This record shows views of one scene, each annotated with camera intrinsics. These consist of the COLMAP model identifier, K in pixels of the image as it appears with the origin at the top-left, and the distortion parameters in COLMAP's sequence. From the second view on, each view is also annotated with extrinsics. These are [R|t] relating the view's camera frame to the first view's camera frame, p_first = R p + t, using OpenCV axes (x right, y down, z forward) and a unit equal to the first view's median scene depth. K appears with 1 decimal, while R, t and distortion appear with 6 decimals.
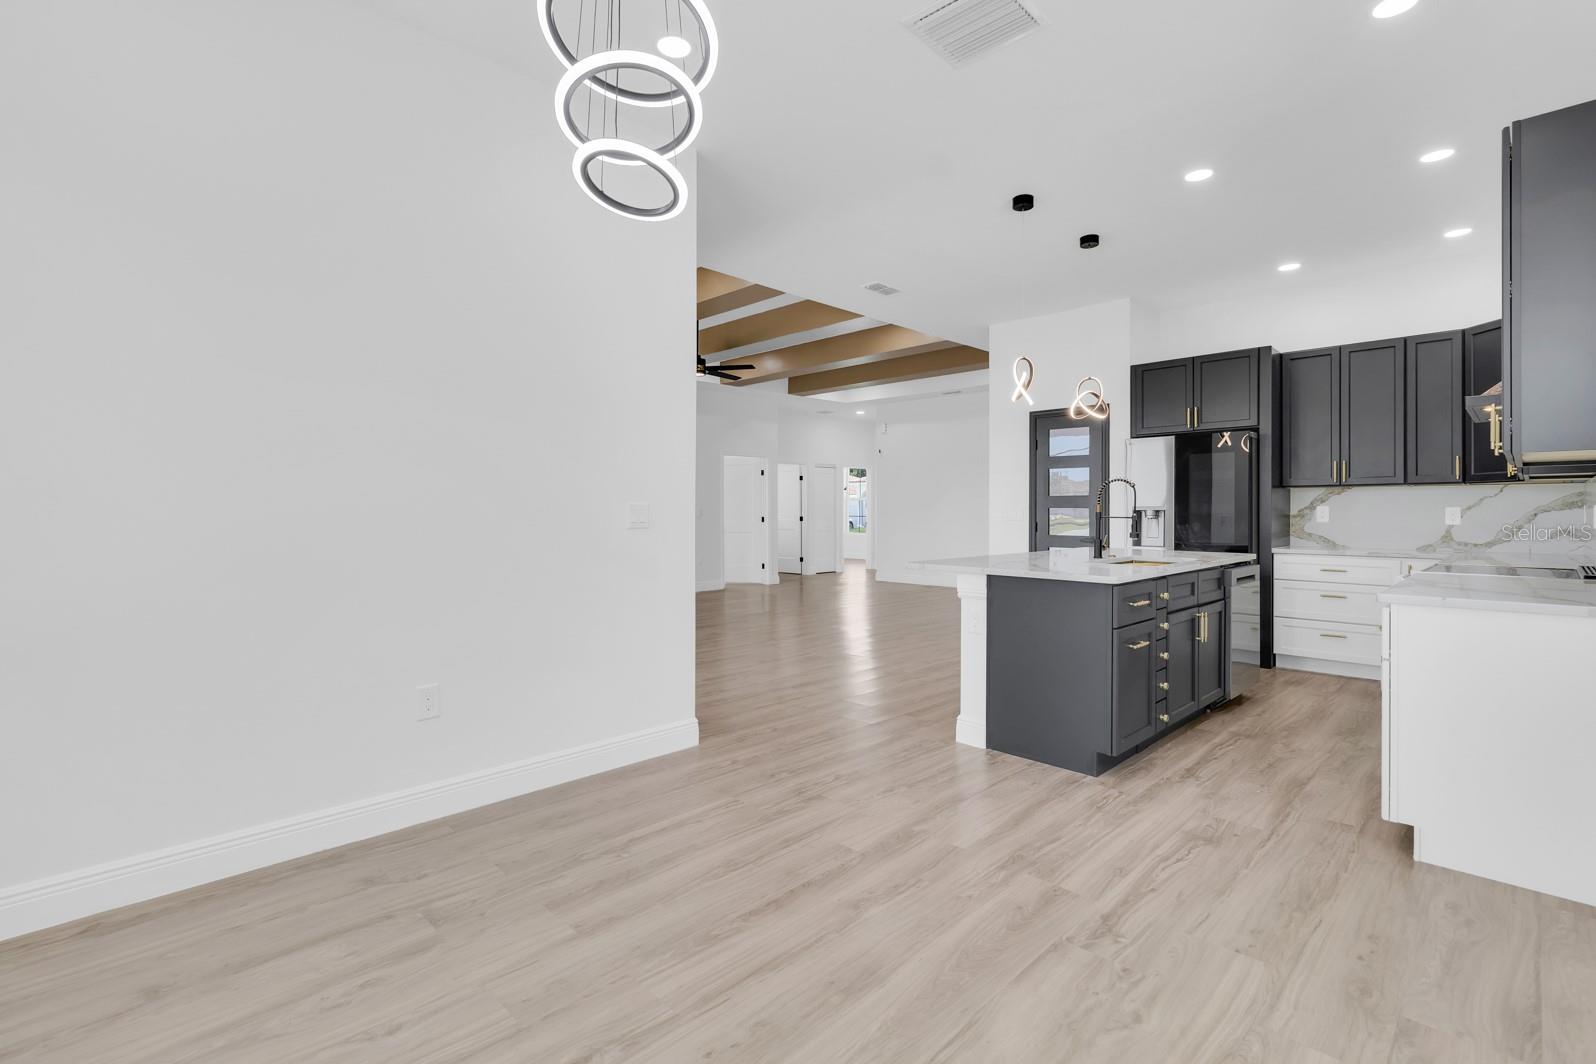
lens RADIAL K [[743.7, 0, 803.8], [0, 743.7, 512.7], [0, 0, 1]] dist [0.003659, 0.000450]
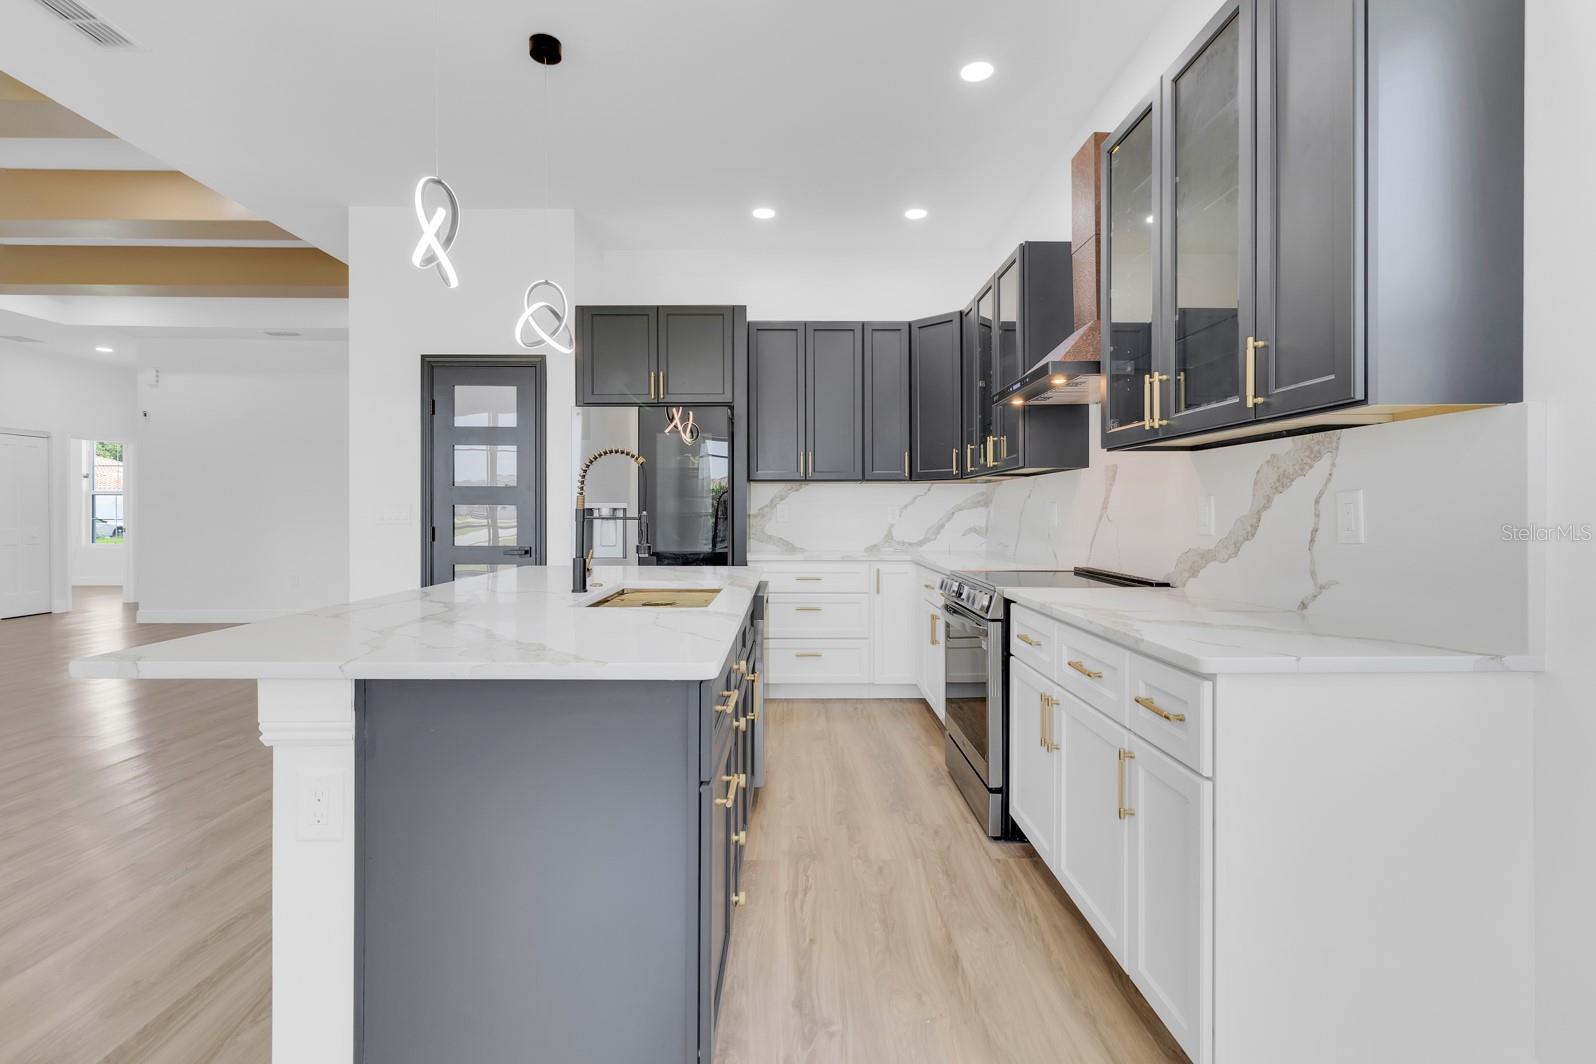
lens RADIAL K [[743.7, 0, 804.5], [0, 743.7, 515.4], [0, 0, 1]] dist [0.003659, 0.000450]
pose [[0.697597, -0.001667, 0.716489, 0.077272], [0.000930, 0.999999, 0.001420, 0.002884], [-0.716490, -0.000324, 0.697597, 0.328462]]
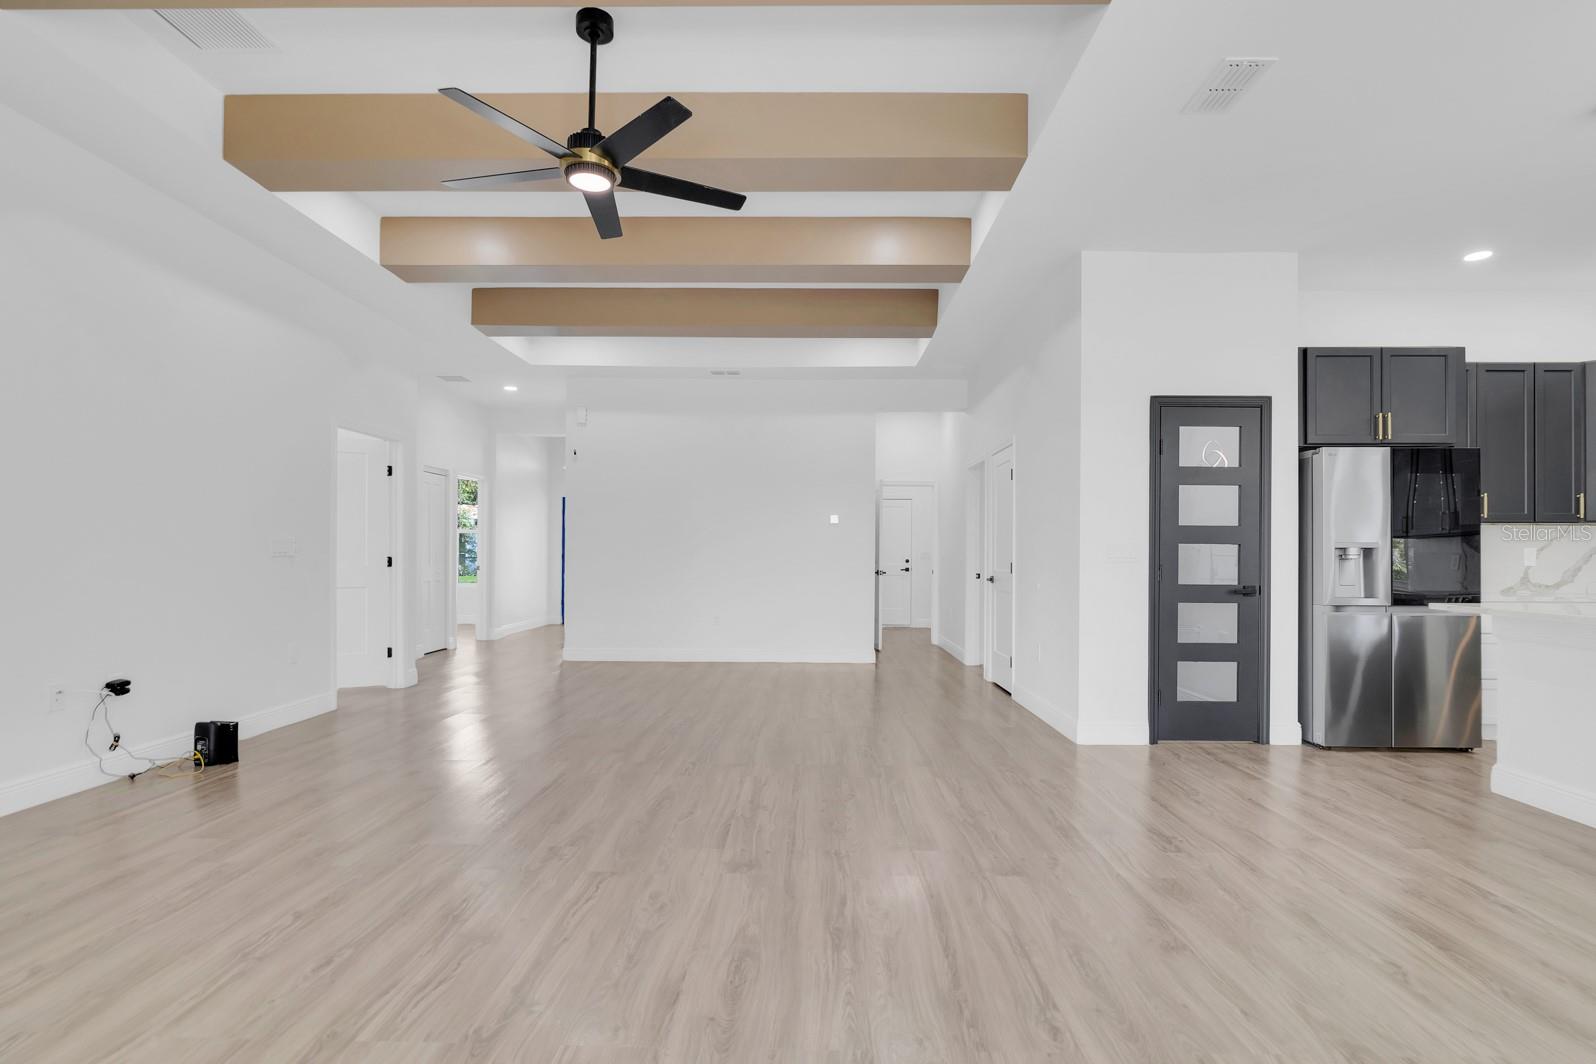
lens RADIAL K [[779.0, 0, 797.0], [0, 779.0, 553.8], [0, 0, 1]] dist [-0.015766, 0.003582]
pose [[0.720868, 0.007483, 0.693032, -0.405387], [-0.005729, 0.999972, -0.004838, 0.008603], [-0.693049, -0.000483, 0.720891, 0.756941]]
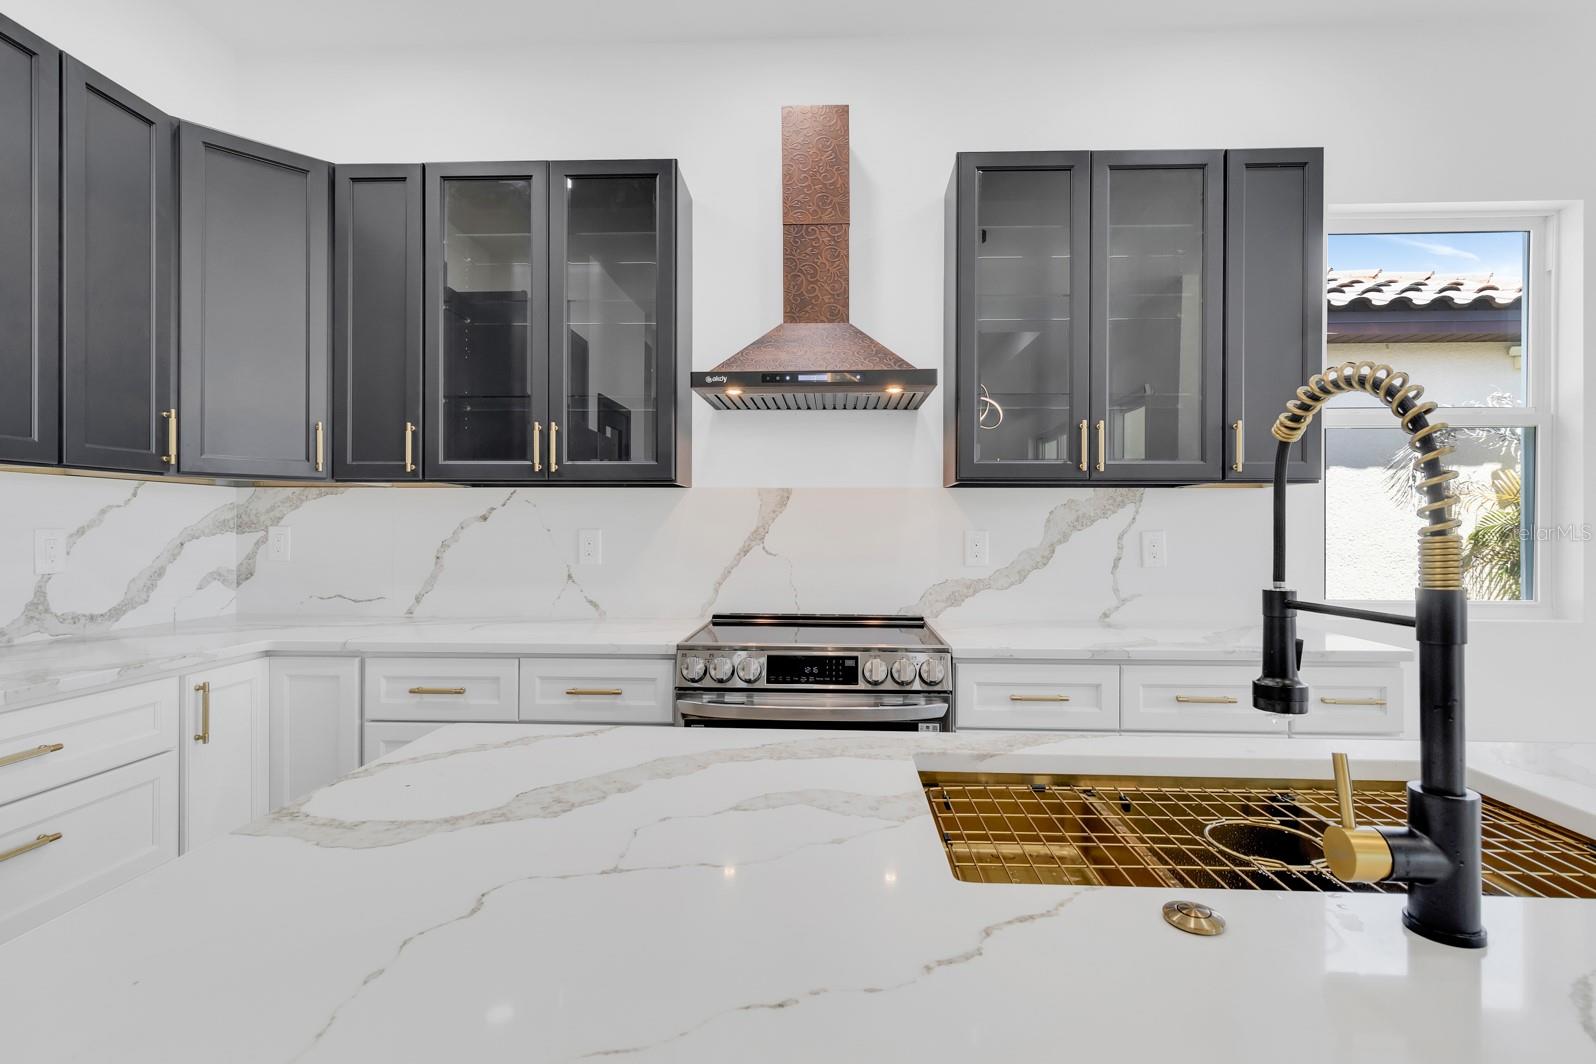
lens RADIAL K [[743.7, 0, 807.9], [0, 743.7, 526.8], [0, 0, 1]] dist [0.003659, 0.000450]
pose [[-0.674747, 0.000161, 0.738049, 0.246168], [-0.001770, 0.999997, -0.001837, -0.006969], [-0.738047, -0.002546, -0.674745, 0.782478]]
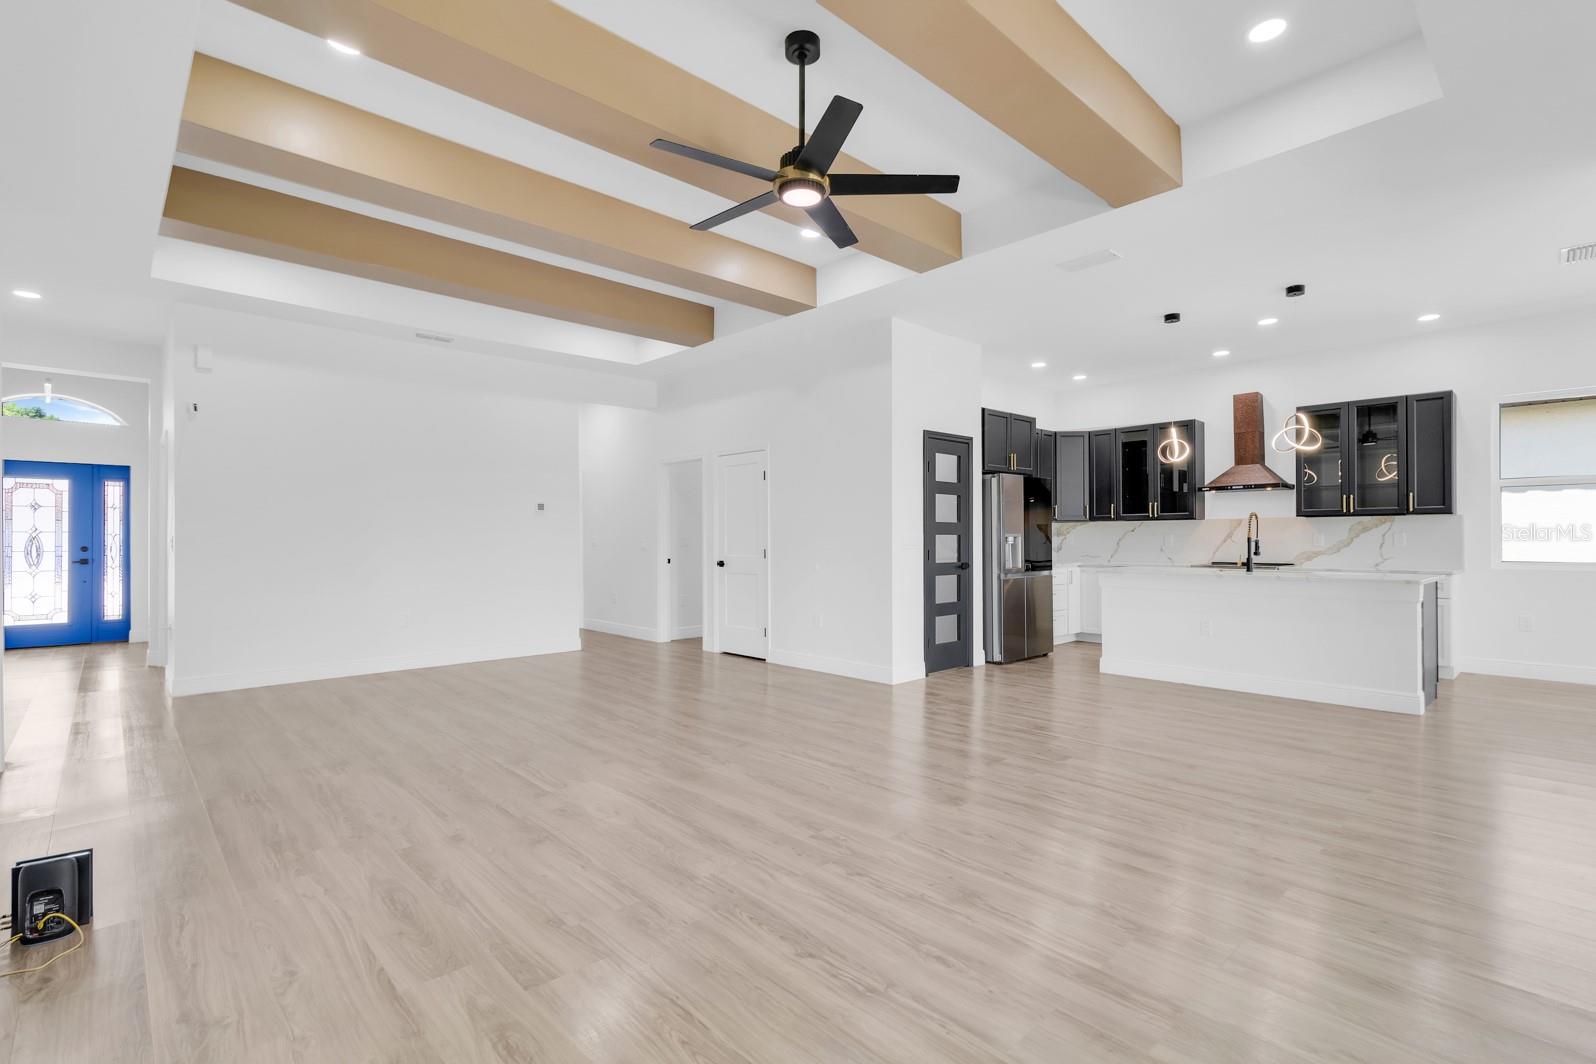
lens RADIAL K [[743.7, 0, 804.6], [0, 743.7, 535.9], [0, 0, 1]] dist [0.003659, 0.000450]
pose [[0.031261, 0.003679, 0.999504, -0.642138], [0.005627, 0.999977, -0.003856, -0.001683], [-0.999495, 0.005744, 0.031239, 1.167654]]
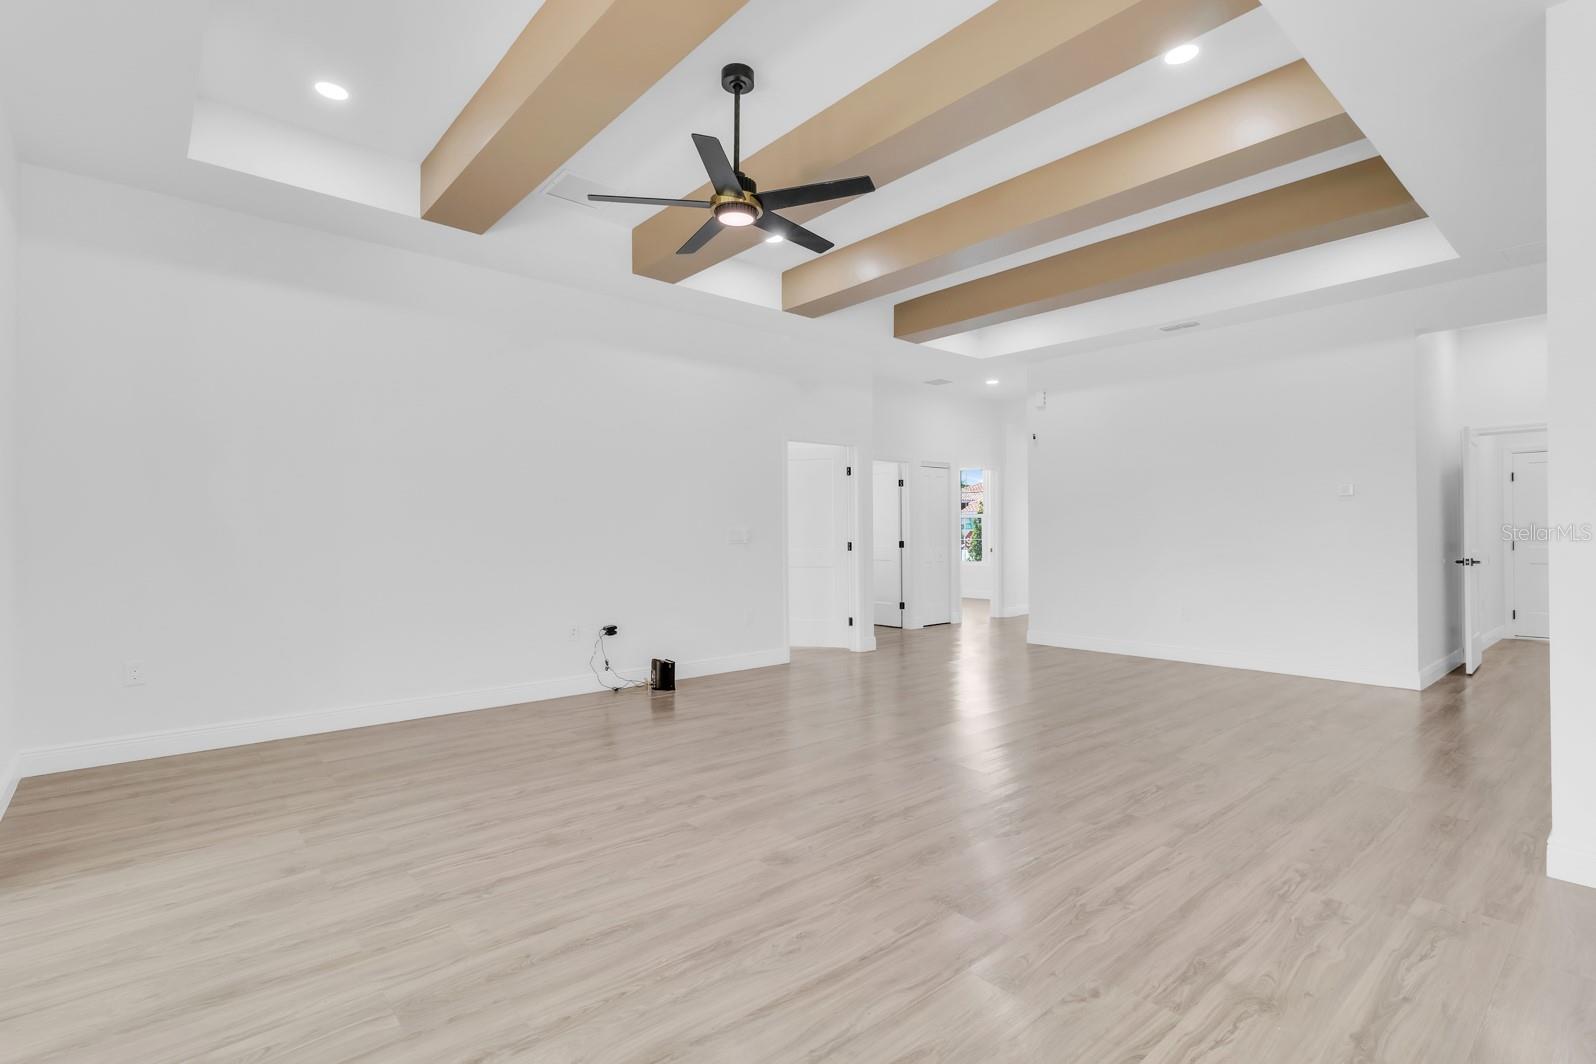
lens RADIAL K [[743.7, 0, 796.4], [0, 743.7, 541.4], [0, 0, 1]] dist [0.003659, 0.000450]
pose [[0.996696, -0.005705, -0.081023, -0.088486], [0.006372, 0.999948, 0.007971, -0.000996], [0.080973, -0.008461, 0.996680, 0.677024]]
